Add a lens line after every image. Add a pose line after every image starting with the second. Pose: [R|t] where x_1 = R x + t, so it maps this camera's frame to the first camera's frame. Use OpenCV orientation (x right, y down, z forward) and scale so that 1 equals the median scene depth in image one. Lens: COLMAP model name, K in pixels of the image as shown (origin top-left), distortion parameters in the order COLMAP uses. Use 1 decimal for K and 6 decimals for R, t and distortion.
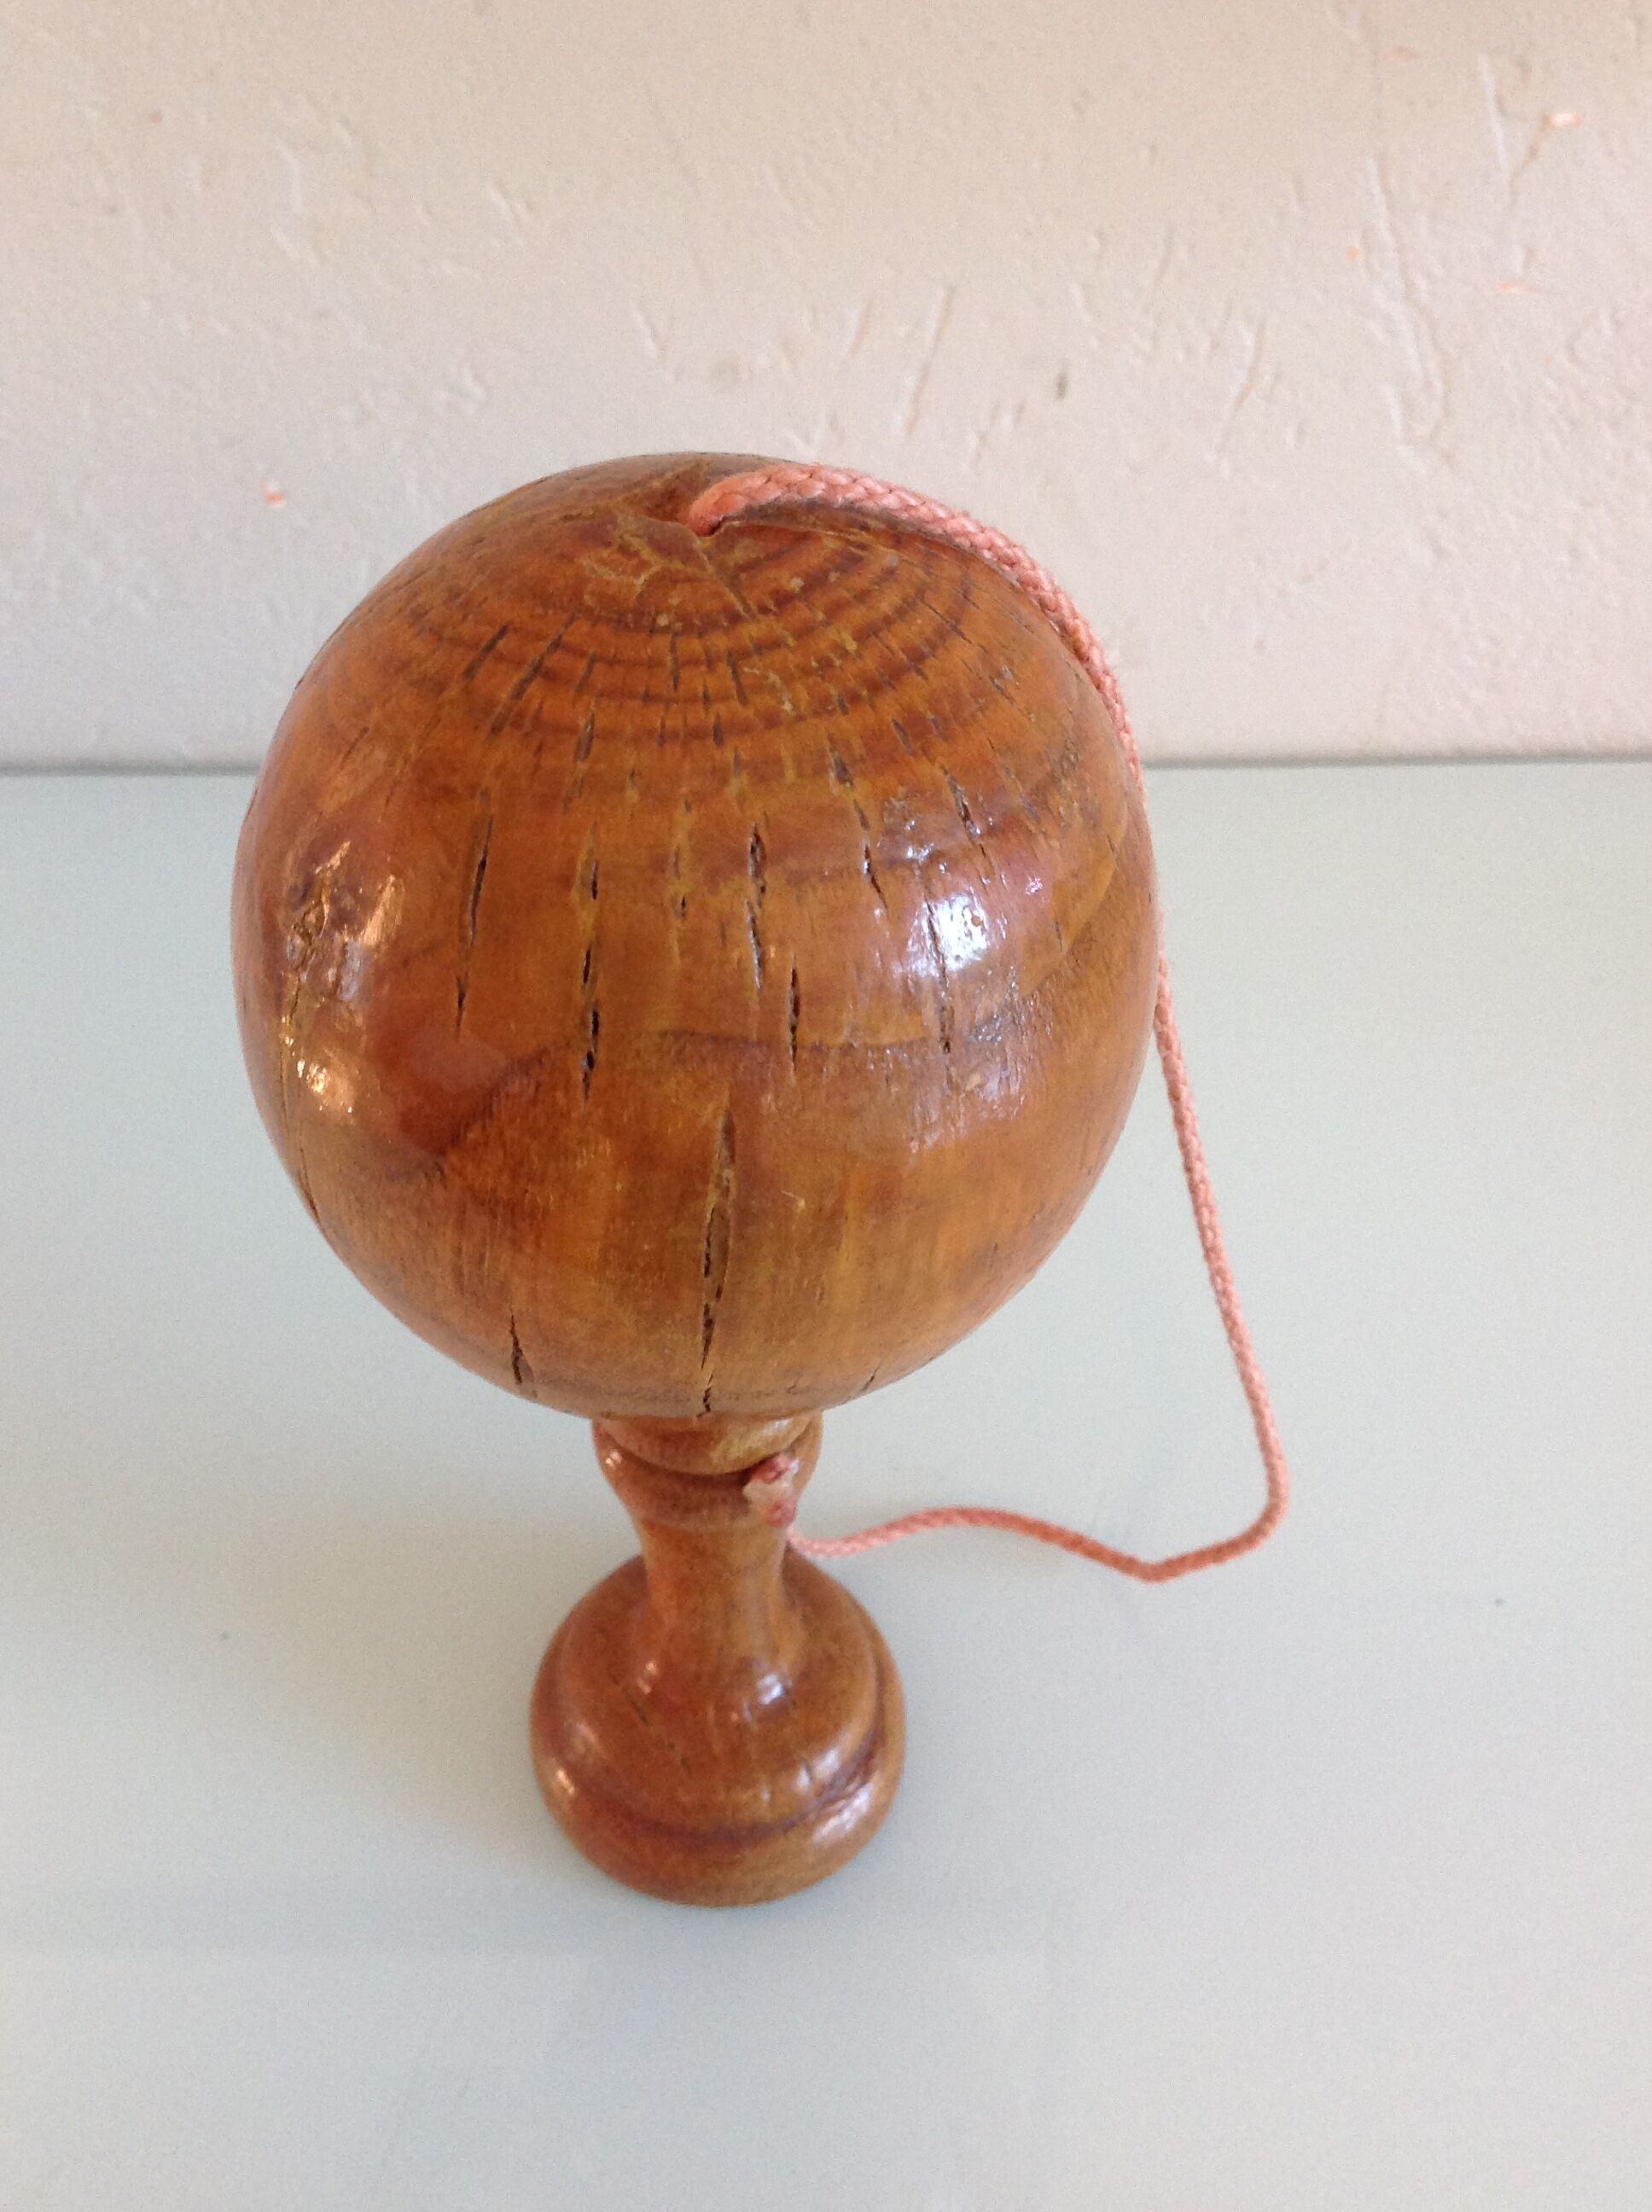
lens RADIAL K [[2397.4, 0, 815.4], [0, 2397.4, 1179.9], [0, 0, 1]] dist [0.146838, -0.387464]
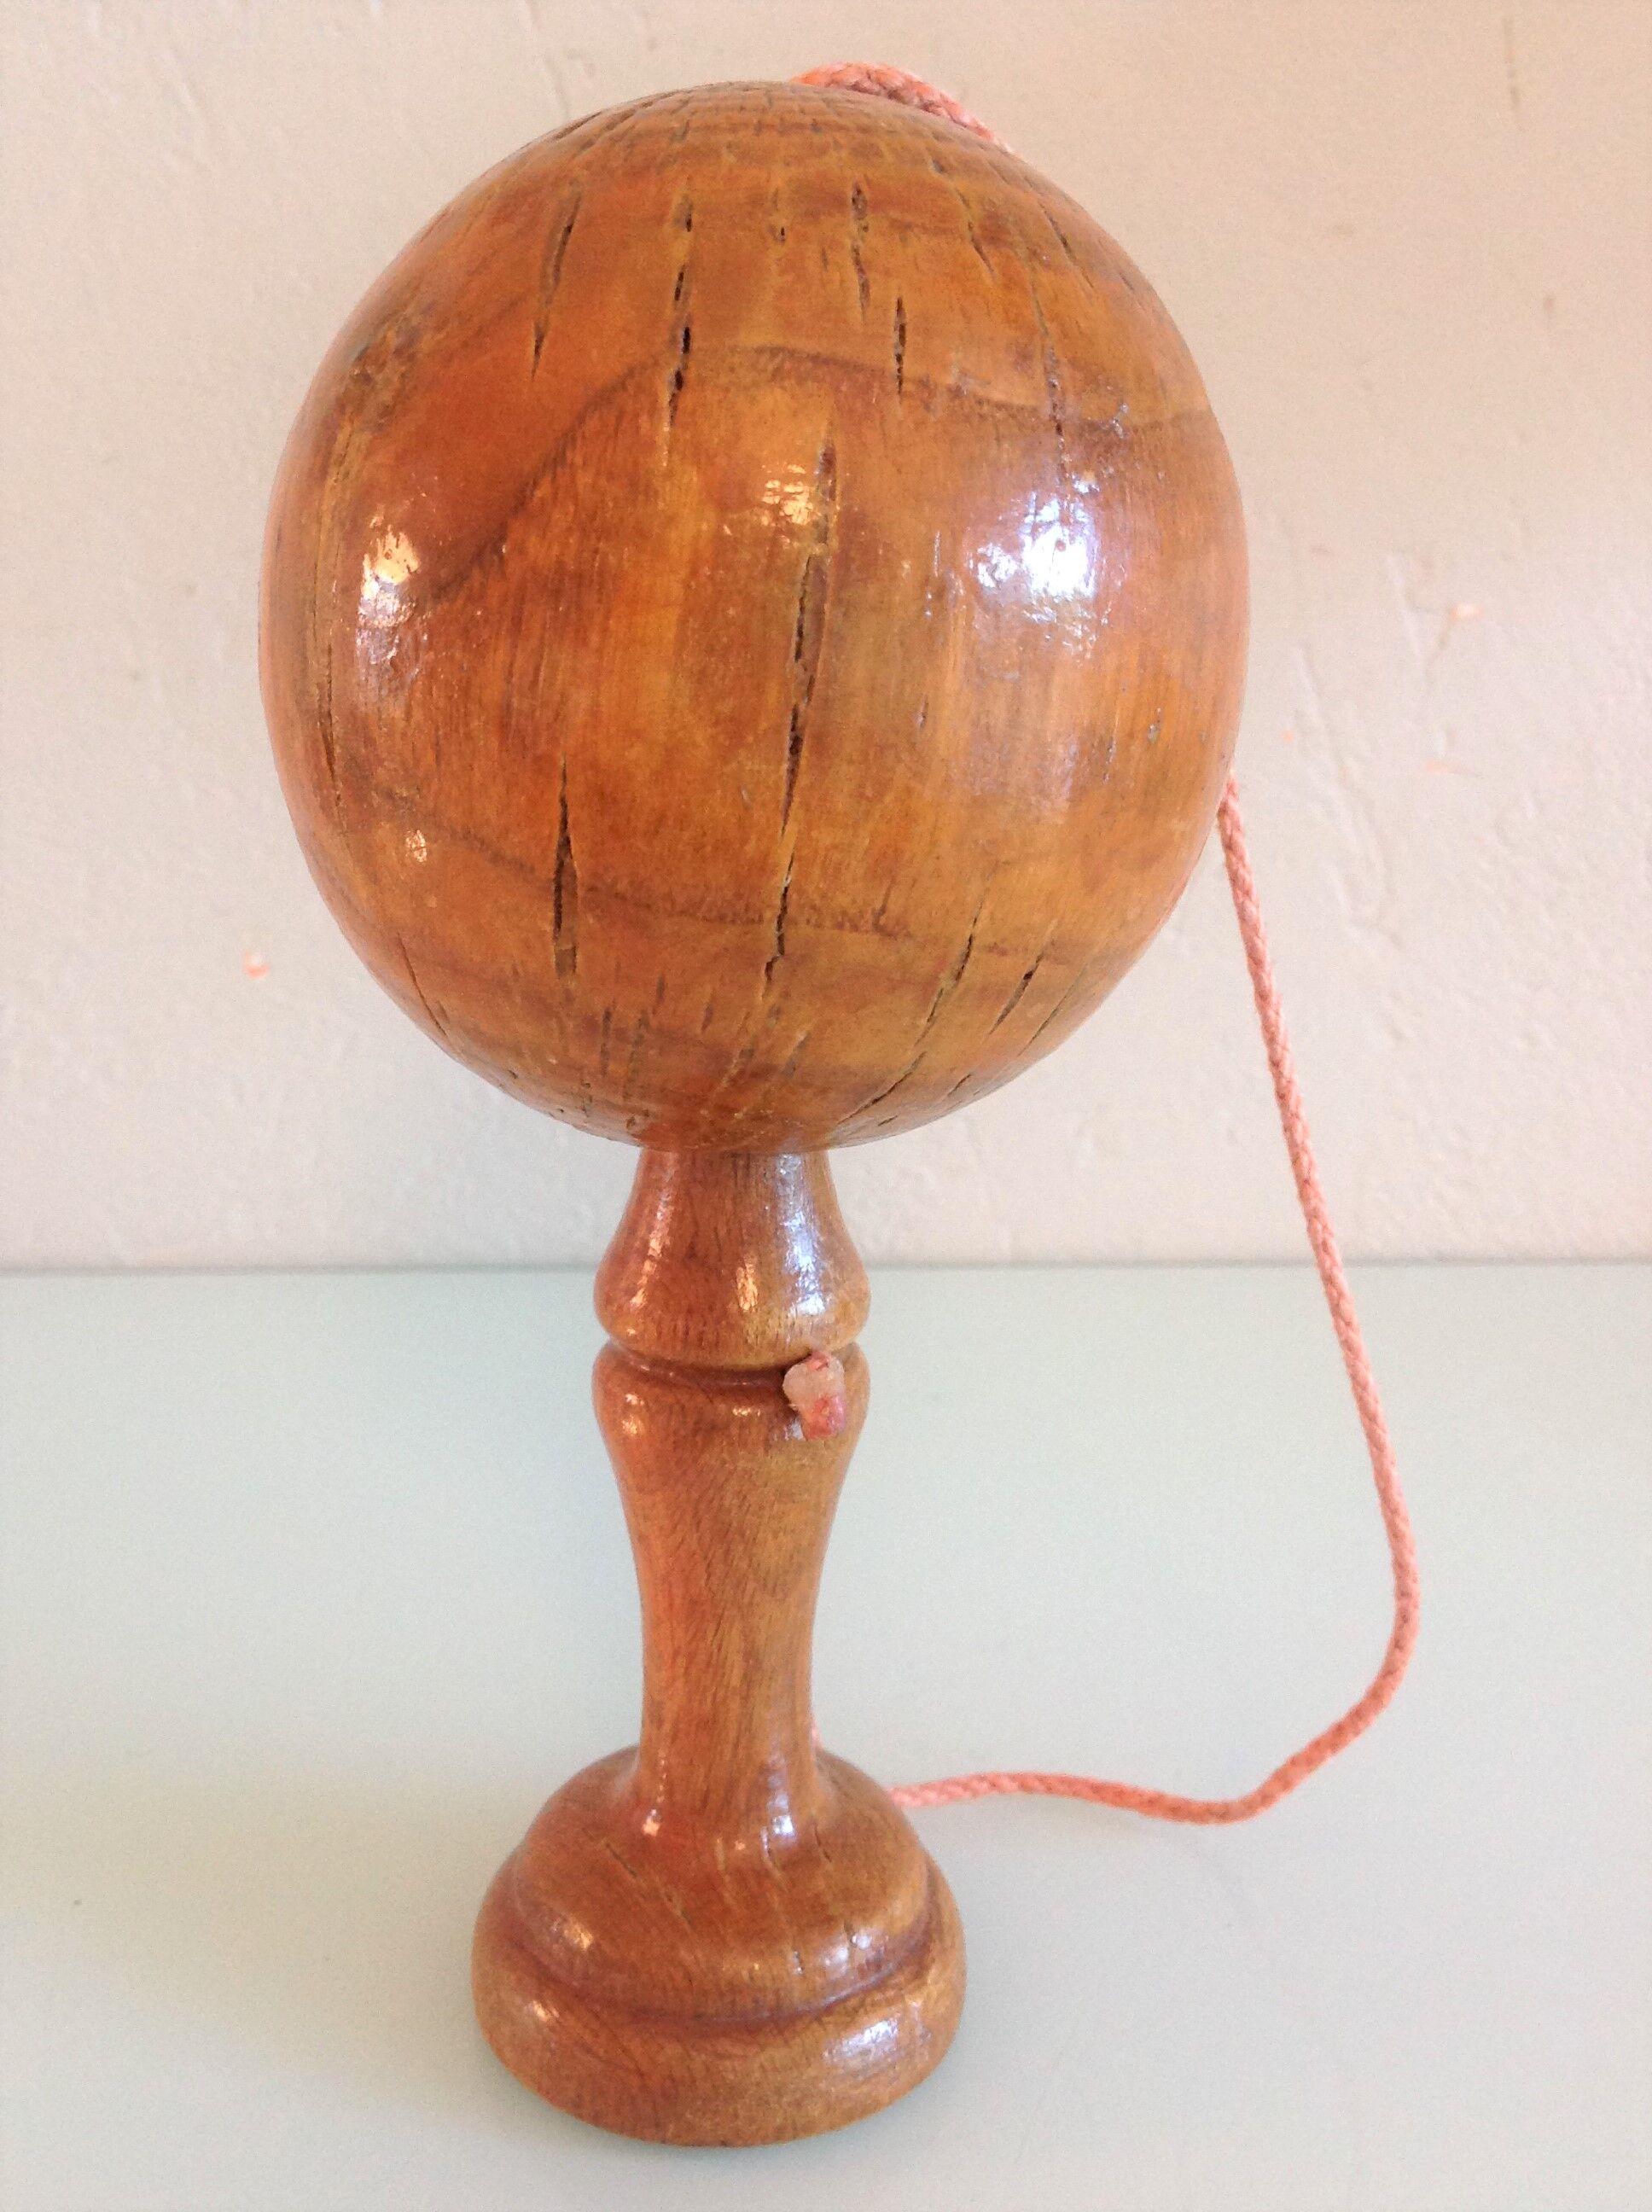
lens RADIAL K [[2412.9, 0, 826.0], [0, 2412.9, 1106.0], [0, 0, 1]] dist [0.131958, -0.432393]
pose [[0.998772, 0.008121, 0.048871, -0.055442], [0.017532, 0.864699, -0.501984, 0.450991], [-0.046336, 0.502225, 0.863495, 0.229187]]
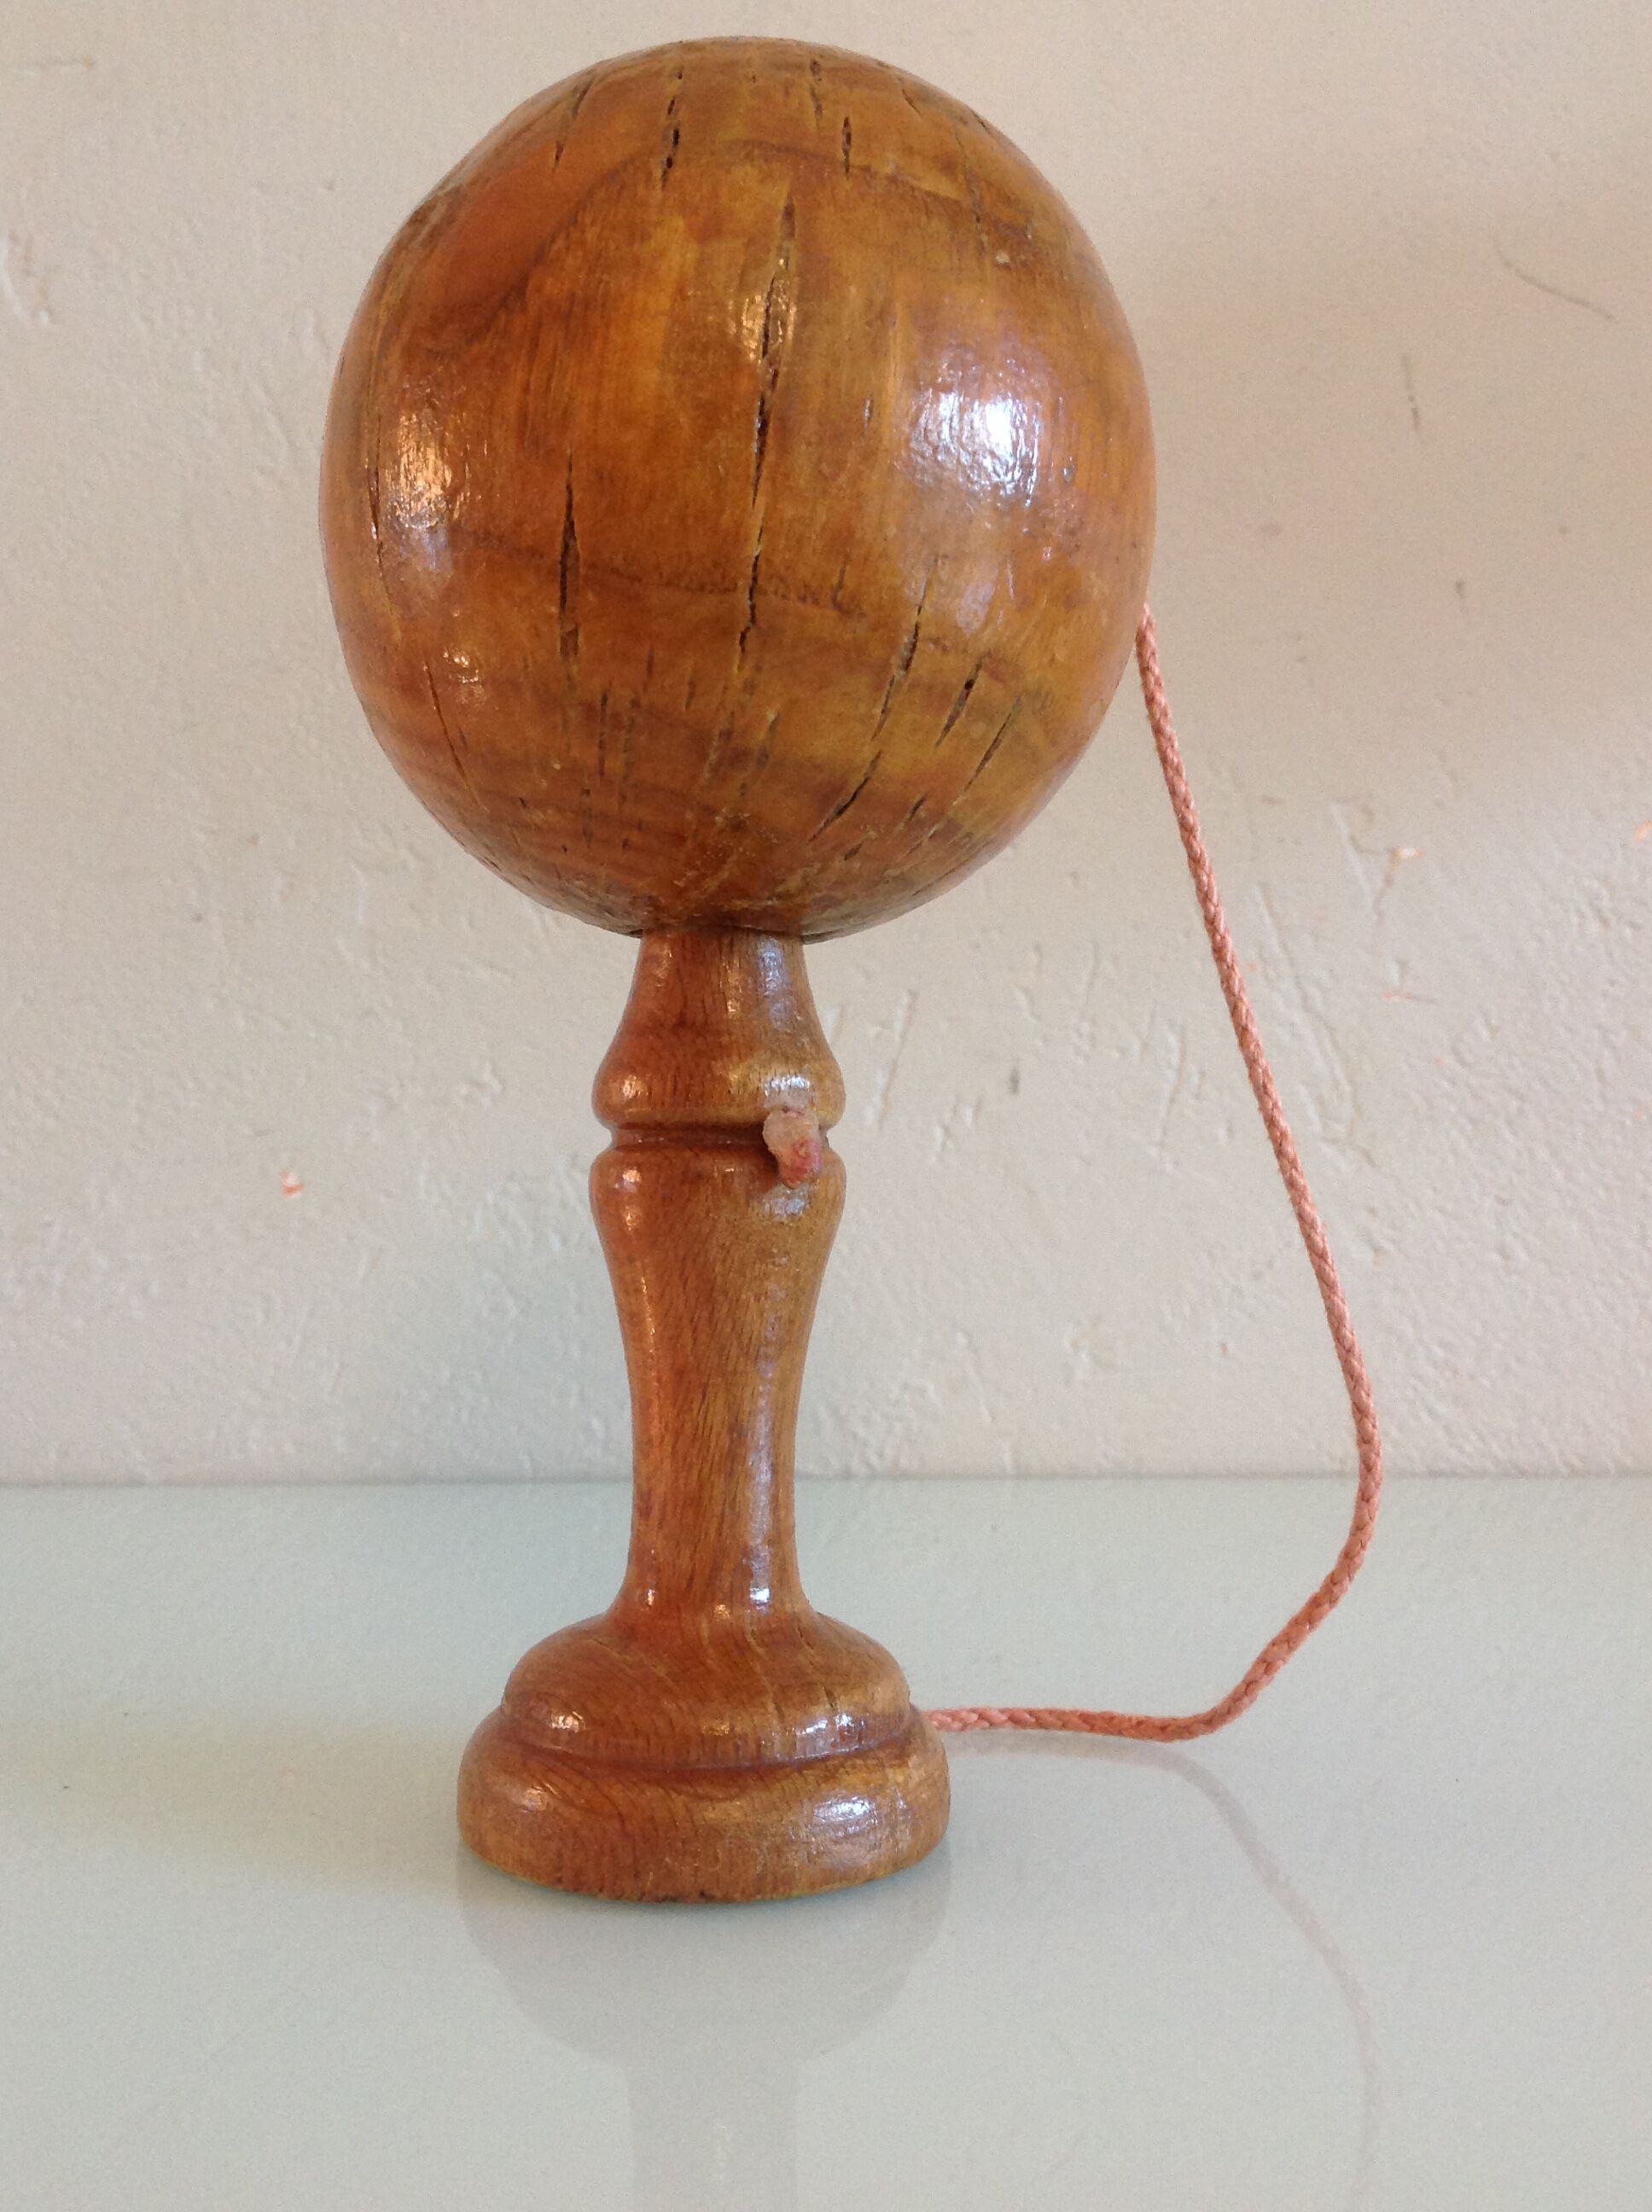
lens RADIAL K [[2401.6, 0, 825.6], [0, 2401.6, 1068.5], [0, 0, 1]] dist [0.160185, -0.496447]
pose [[0.999395, 0.012160, 0.032597, -0.035586], [0.015433, 0.684765, -0.728600, 0.749415], [-0.031181, 0.728662, 0.684163, 0.356366]]
